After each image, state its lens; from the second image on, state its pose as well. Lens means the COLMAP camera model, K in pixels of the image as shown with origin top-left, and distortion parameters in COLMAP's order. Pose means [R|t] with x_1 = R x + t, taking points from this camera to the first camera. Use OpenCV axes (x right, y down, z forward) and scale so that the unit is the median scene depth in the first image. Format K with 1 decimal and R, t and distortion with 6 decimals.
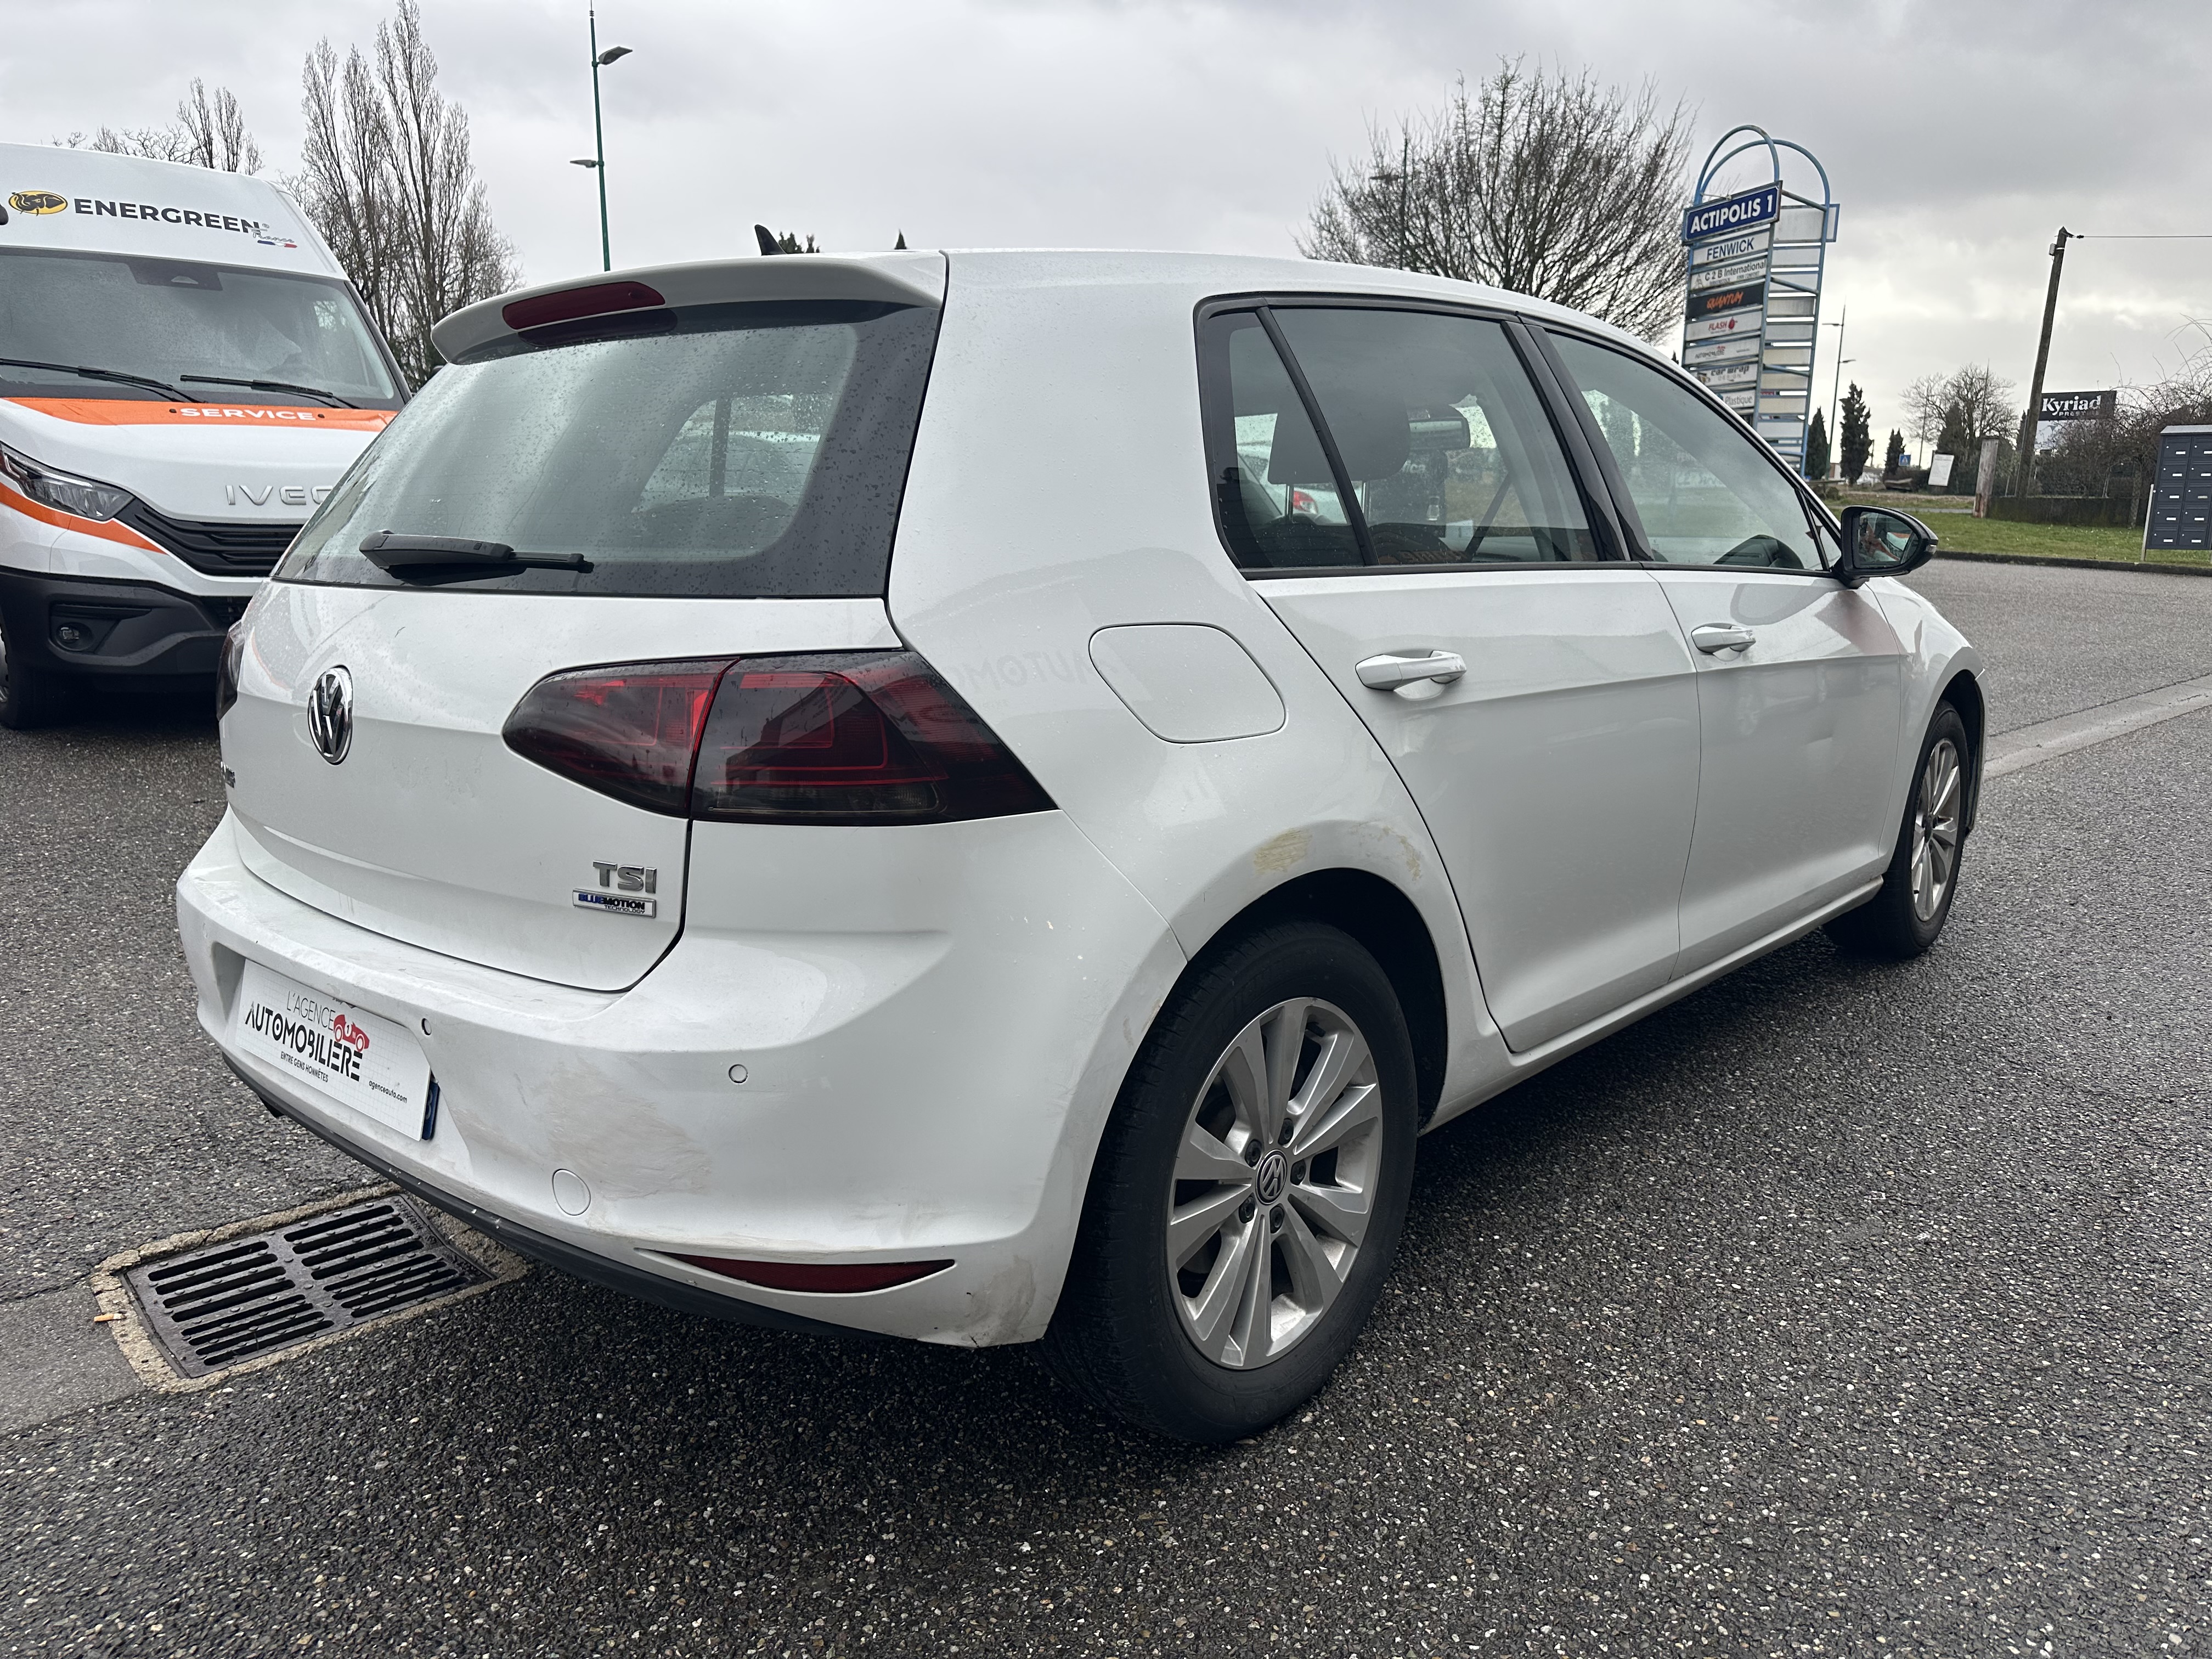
lens RADIAL K [[1562.3, 0, 1080.4], [0, 1562.3, 825.3], [0, 0, 1]] dist [0.036687, -0.049895]
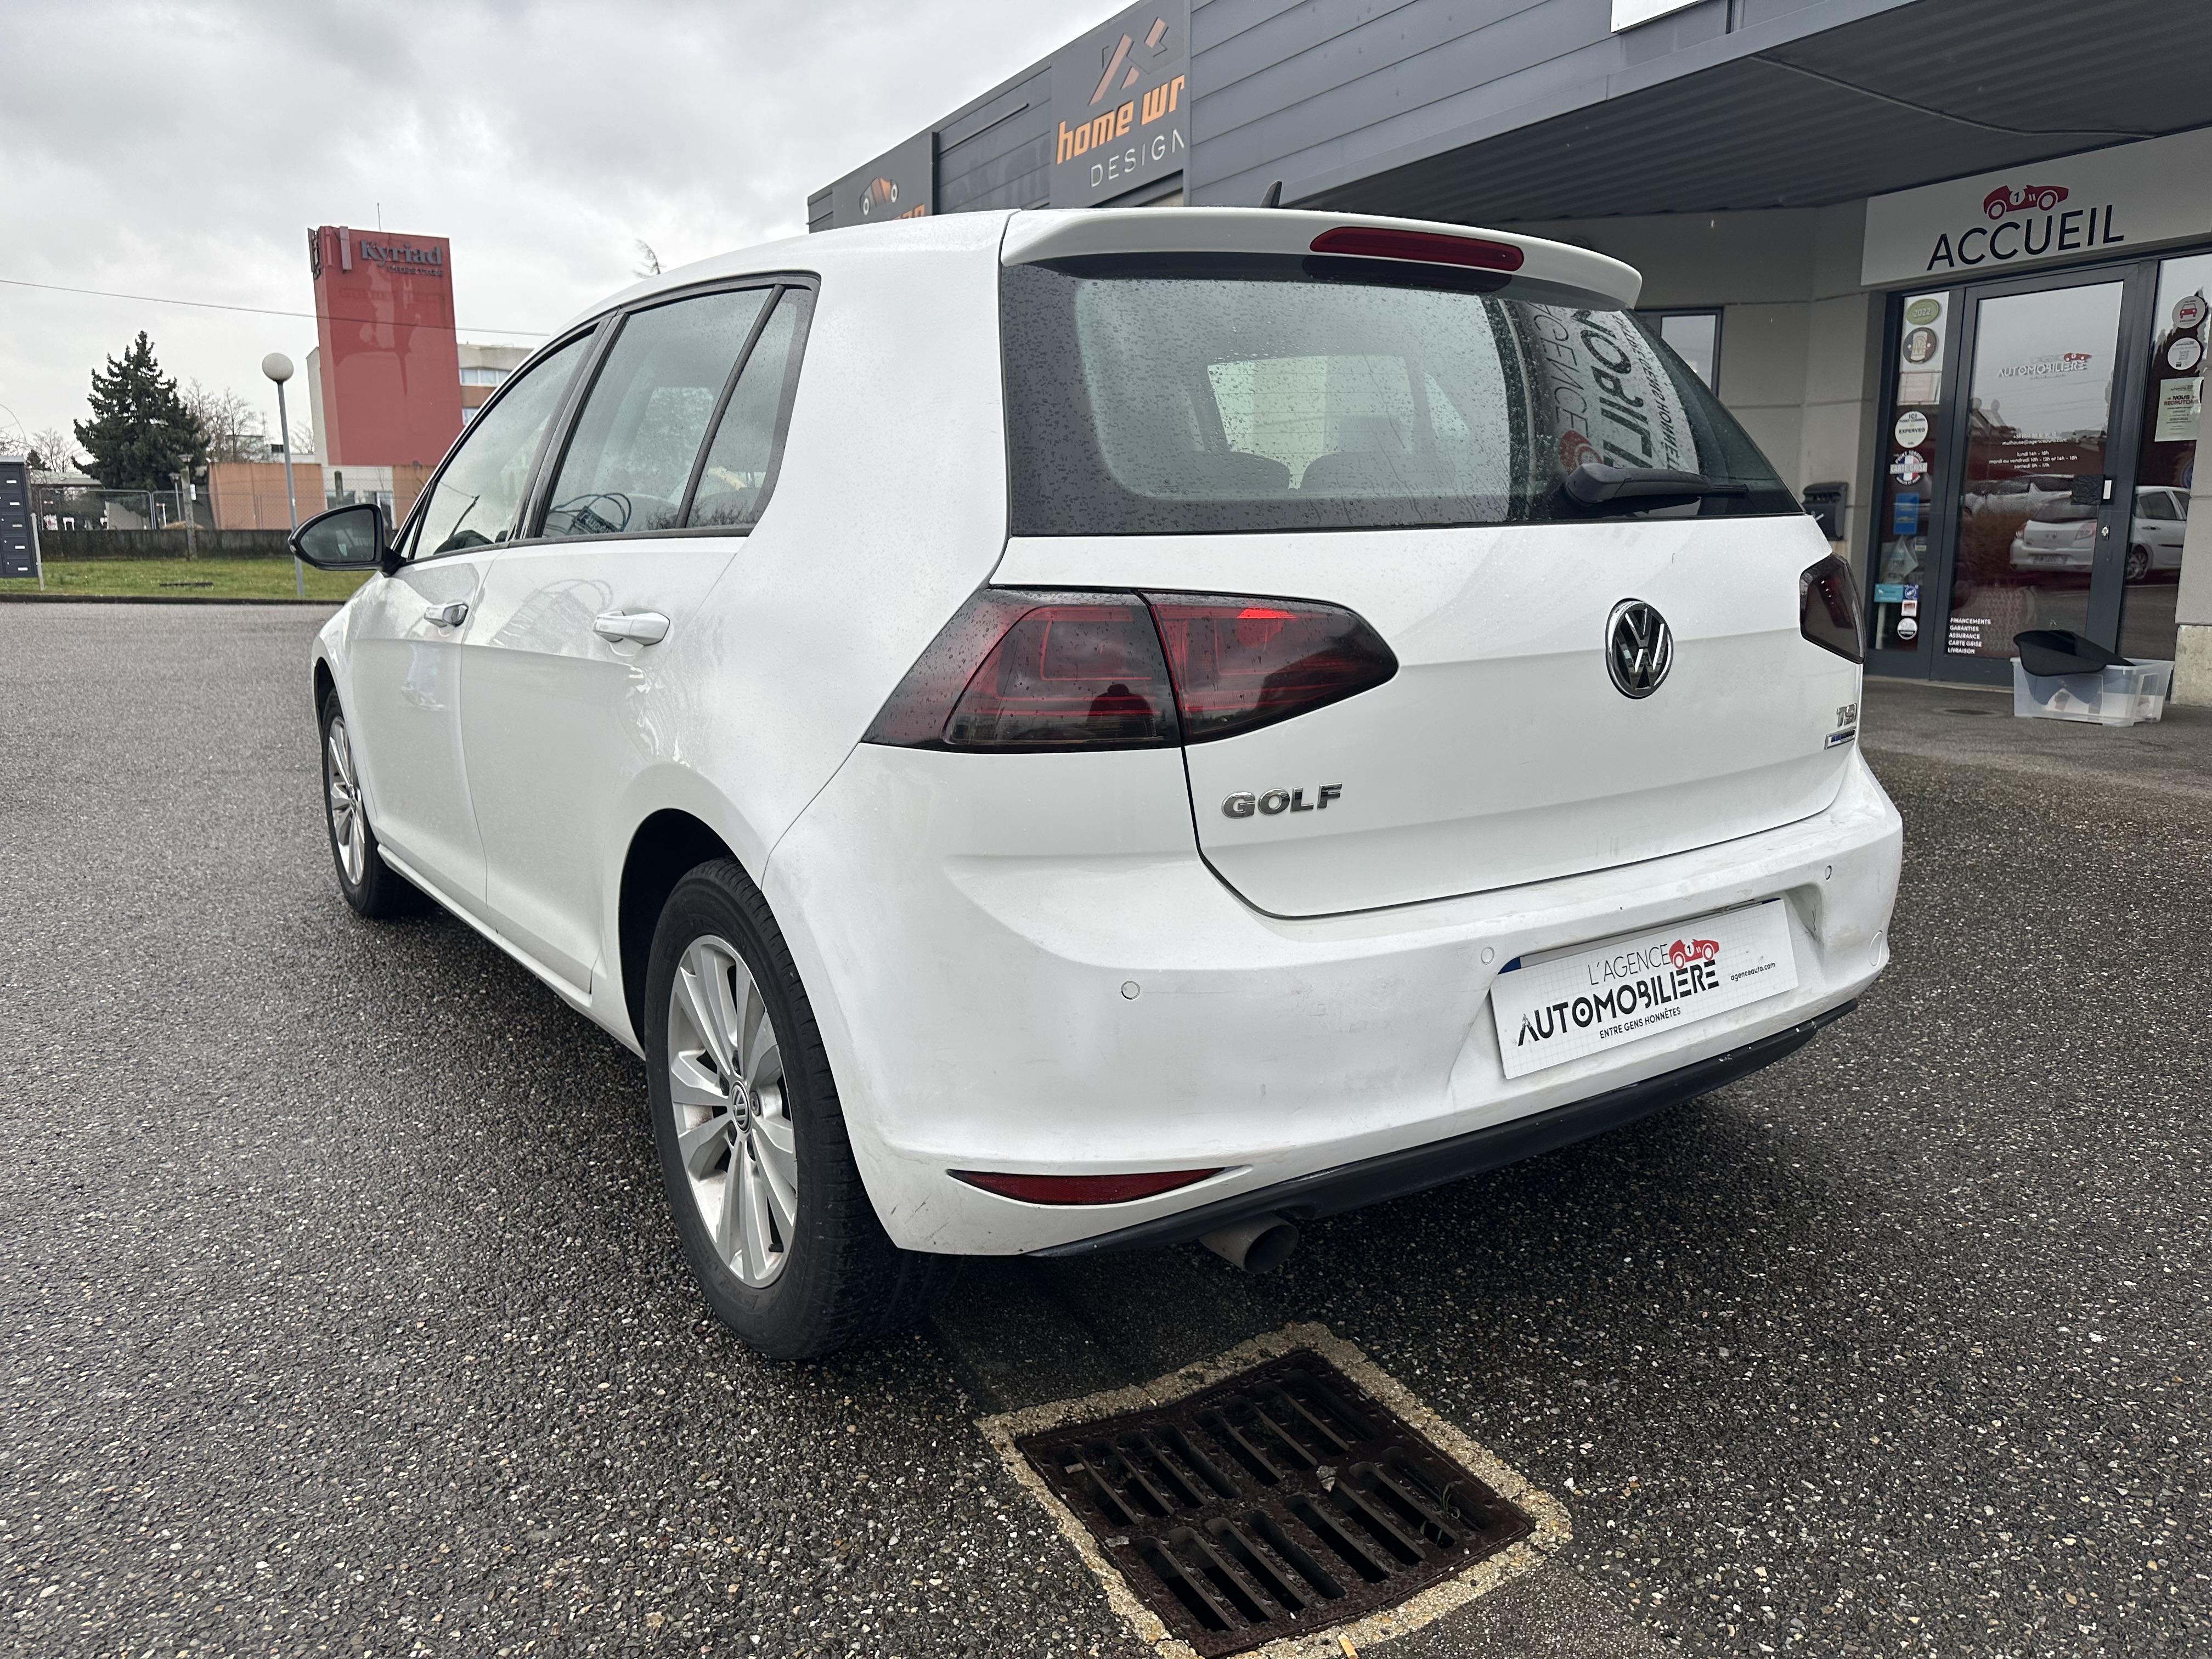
lens RADIAL K [[1506.2, 0, 1164.7], [0, 1506.2, 791.3], [0, 0, 1]] dist [0.105003, -0.106052]
pose [[0.218989, -0.163148, 0.961991, -1.220672], [0.196679, 0.973065, 0.120254, -0.130304], [-0.955699, 0.162869, 0.245179, 0.877843]]
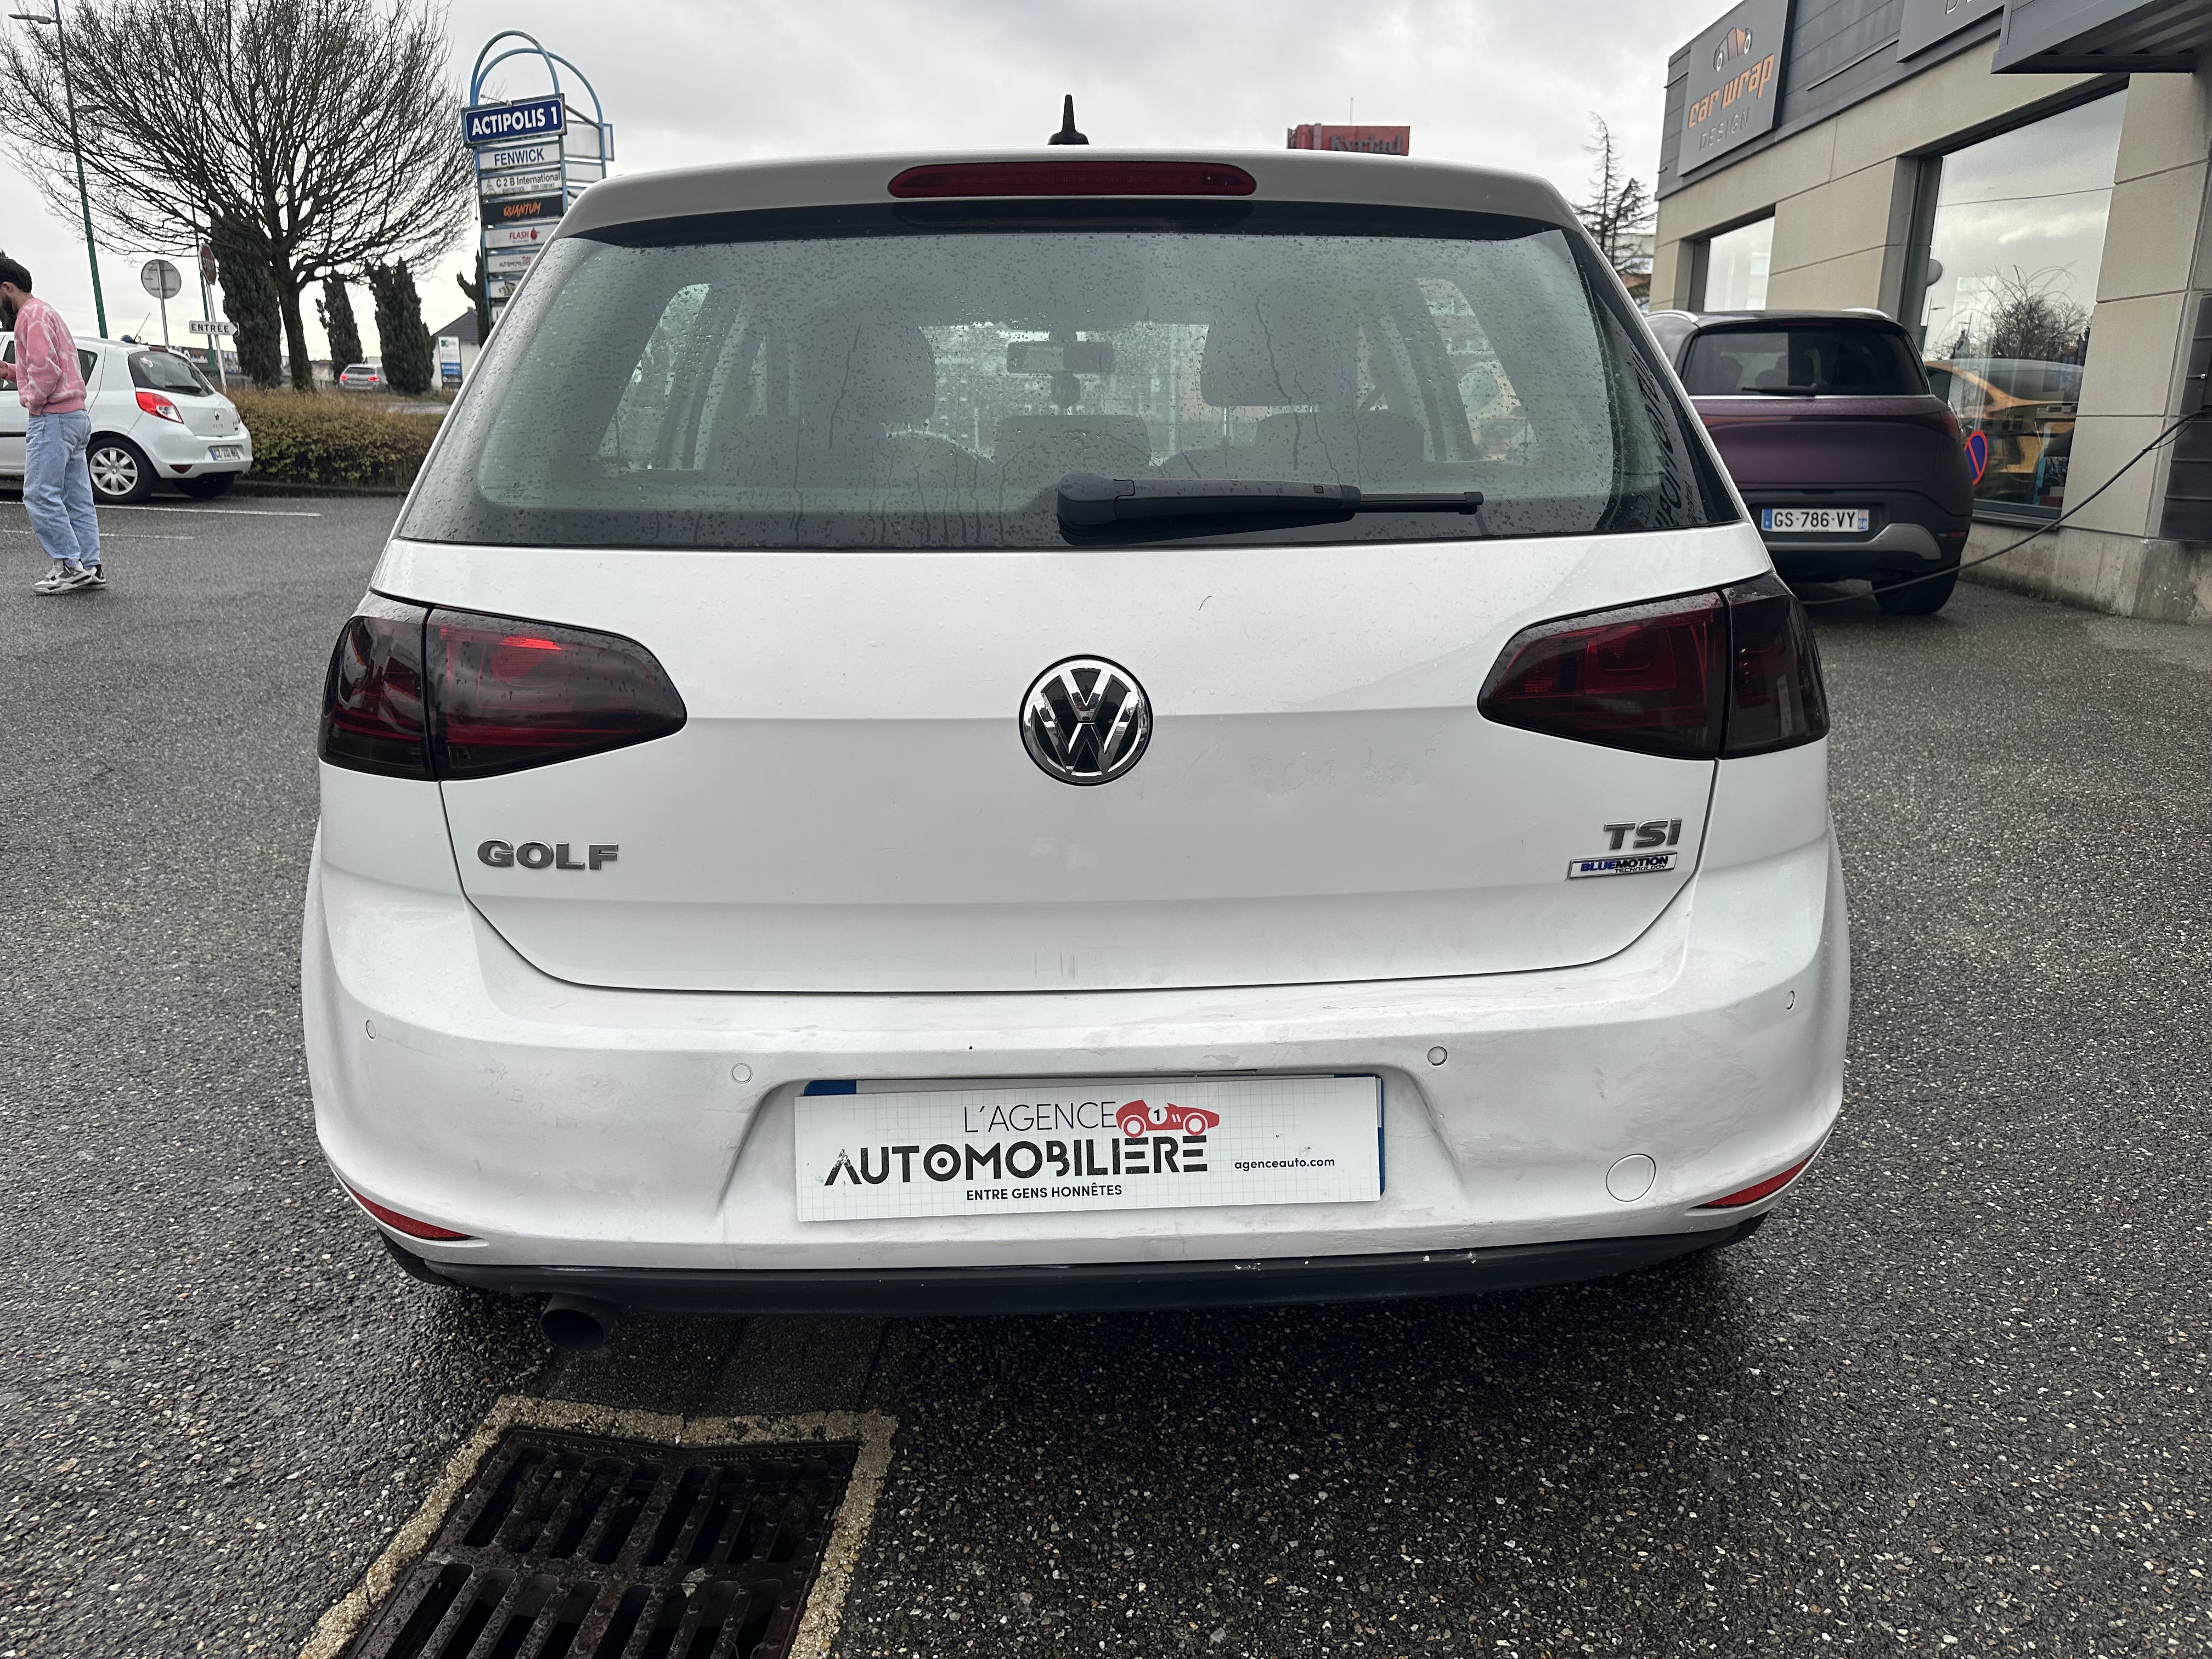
lens RADIAL K [[1523.9, 0, 1148.6], [0, 1523.9, 816.0], [0, 0, 1]] dist [0.153433, -0.227036]
pose [[0.716709, -0.168084, 0.676813, -0.791675], [0.134918, 0.985603, 0.101900, -0.079028], [-0.684197, 0.018282, 0.729068, 0.364171]]
